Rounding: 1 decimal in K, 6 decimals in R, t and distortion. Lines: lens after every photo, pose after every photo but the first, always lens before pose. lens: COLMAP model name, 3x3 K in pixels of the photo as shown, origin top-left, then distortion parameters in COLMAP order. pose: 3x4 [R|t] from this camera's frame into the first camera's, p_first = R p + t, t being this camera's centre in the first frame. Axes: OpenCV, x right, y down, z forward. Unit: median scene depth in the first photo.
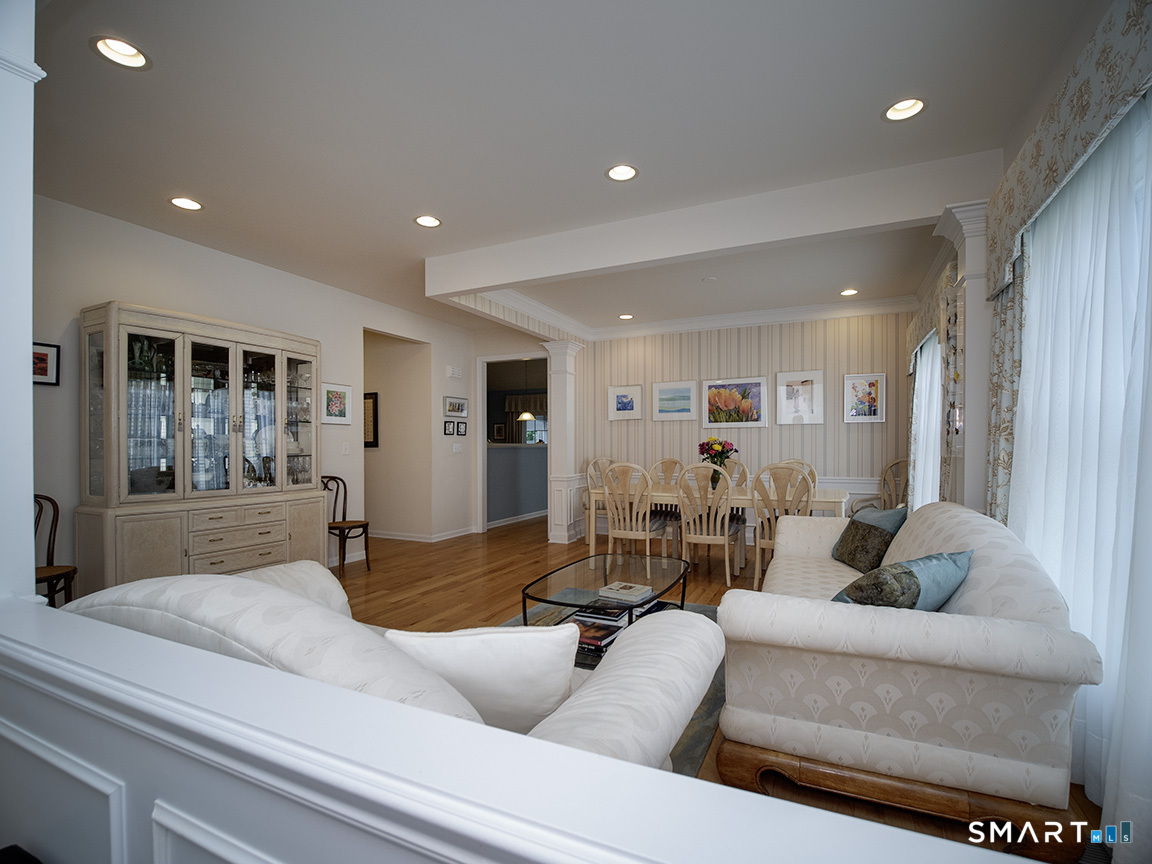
lens RADIAL K [[540.7, 0, 574.0], [0, 540.7, 451.8], [0, 0, 1]] dist [-0.001980, -0.000080]
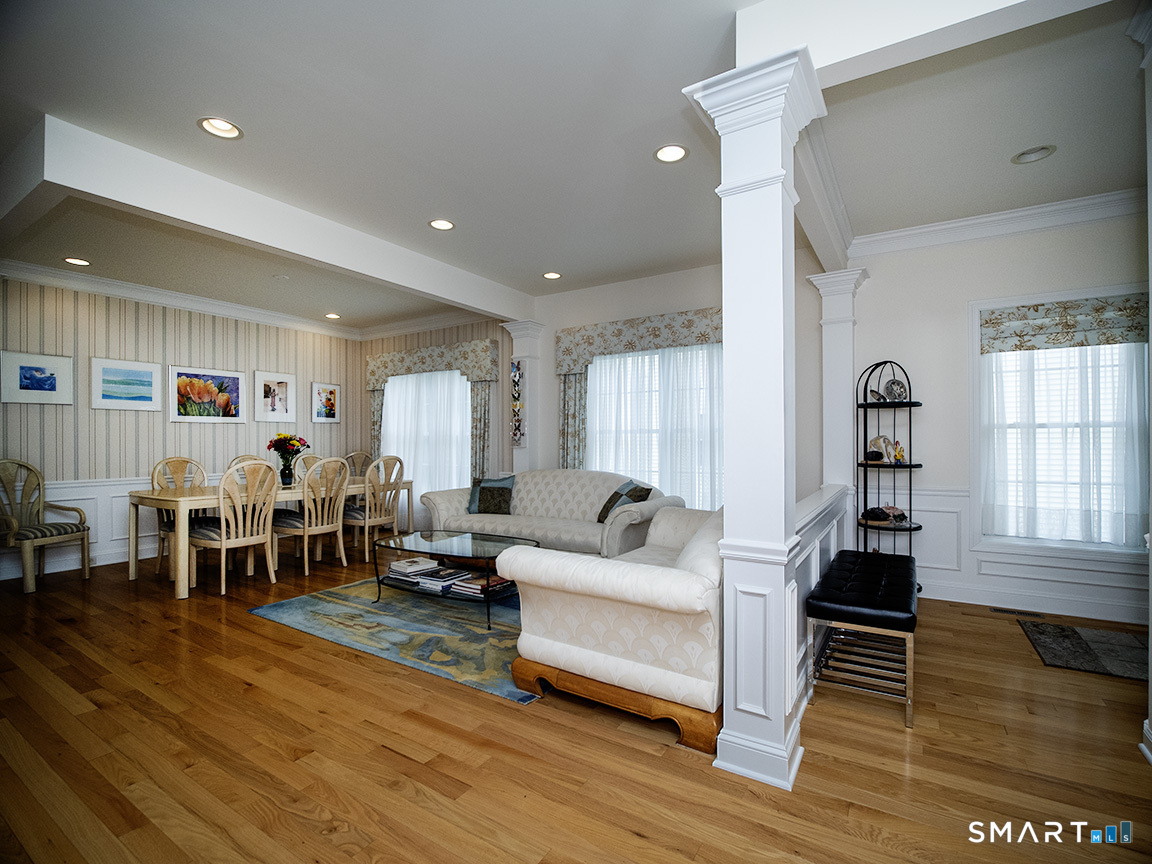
lens RADIAL K [[540.7, 0, 573.4], [0, 540.7, 439.3], [0, 0, 1]] dist [-0.001980, -0.000080]
pose [[0.122963, 0.008288, 0.992377, -0.538161], [0.013576, 0.999858, -0.010032, 0.002025], [-0.992318, 0.014707, 0.122833, 0.265795]]
